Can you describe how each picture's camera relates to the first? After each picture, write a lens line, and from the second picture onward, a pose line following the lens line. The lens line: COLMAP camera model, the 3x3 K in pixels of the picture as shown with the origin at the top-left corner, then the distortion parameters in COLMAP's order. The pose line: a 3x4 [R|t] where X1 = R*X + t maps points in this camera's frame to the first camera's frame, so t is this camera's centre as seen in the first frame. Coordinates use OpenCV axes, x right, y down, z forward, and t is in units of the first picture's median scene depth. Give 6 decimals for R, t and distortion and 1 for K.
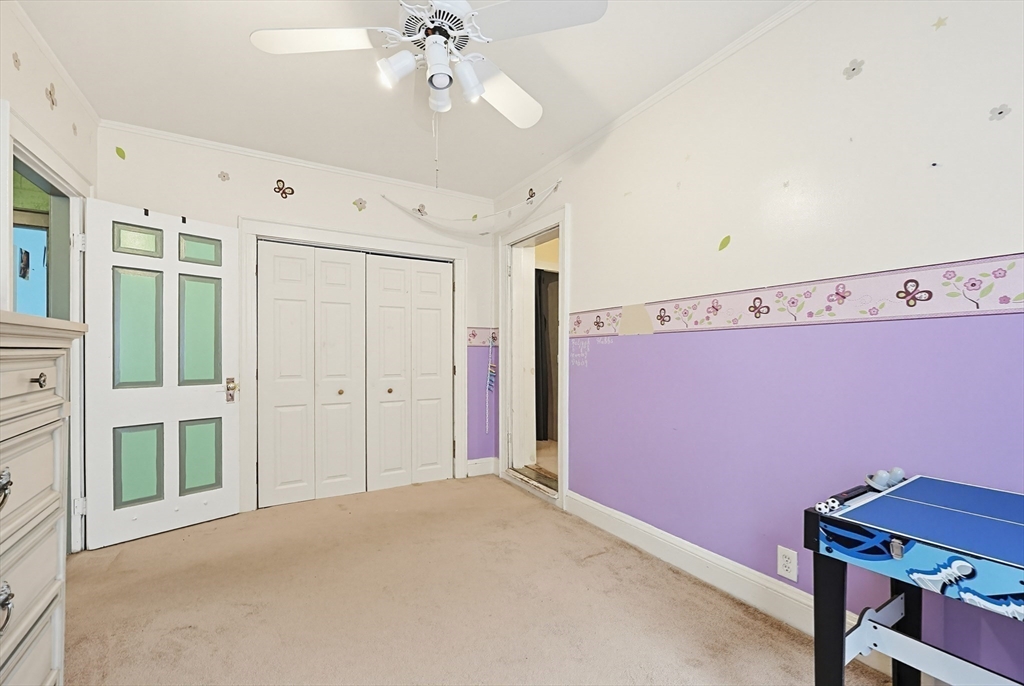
lens RADIAL K [[444.6, 0, 522.8], [0, 444.6, 342.1], [0, 0, 1]] dist [-0.003327, -0.000257]
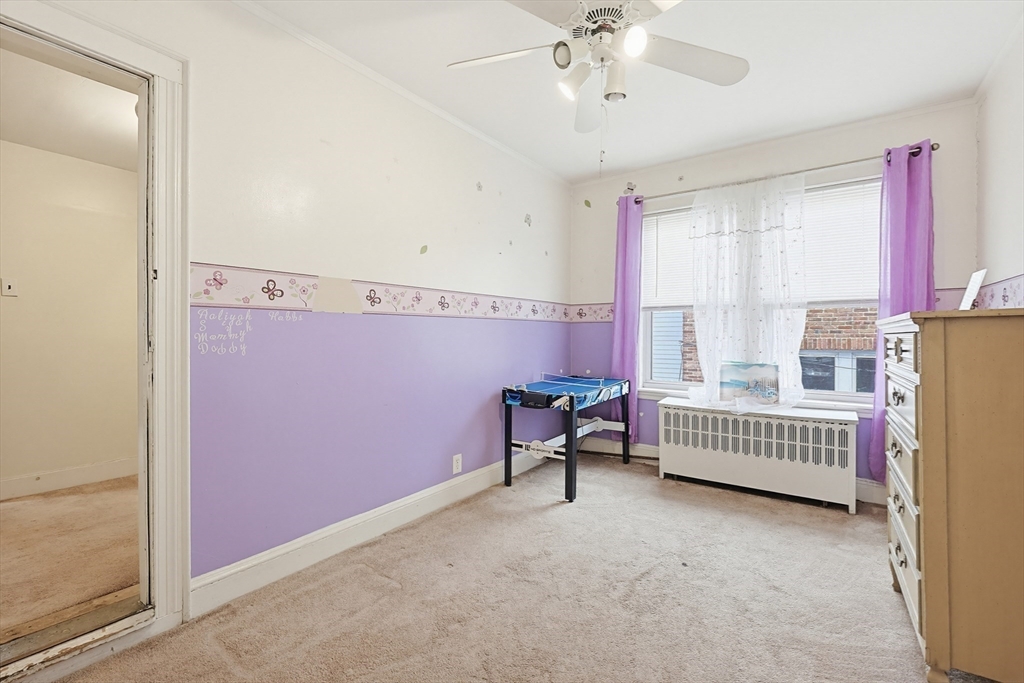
lens RADIAL K [[444.6, 0, 522.8], [0, 444.6, 340.6], [0, 0, 1]] dist [-0.003327, -0.000257]
pose [[-0.419401, -0.000950, 0.907800, -0.726633], [-0.013133, 0.999901, -0.005021, 0.039722], [-0.907706, -0.014028, -0.419372, 1.092508]]
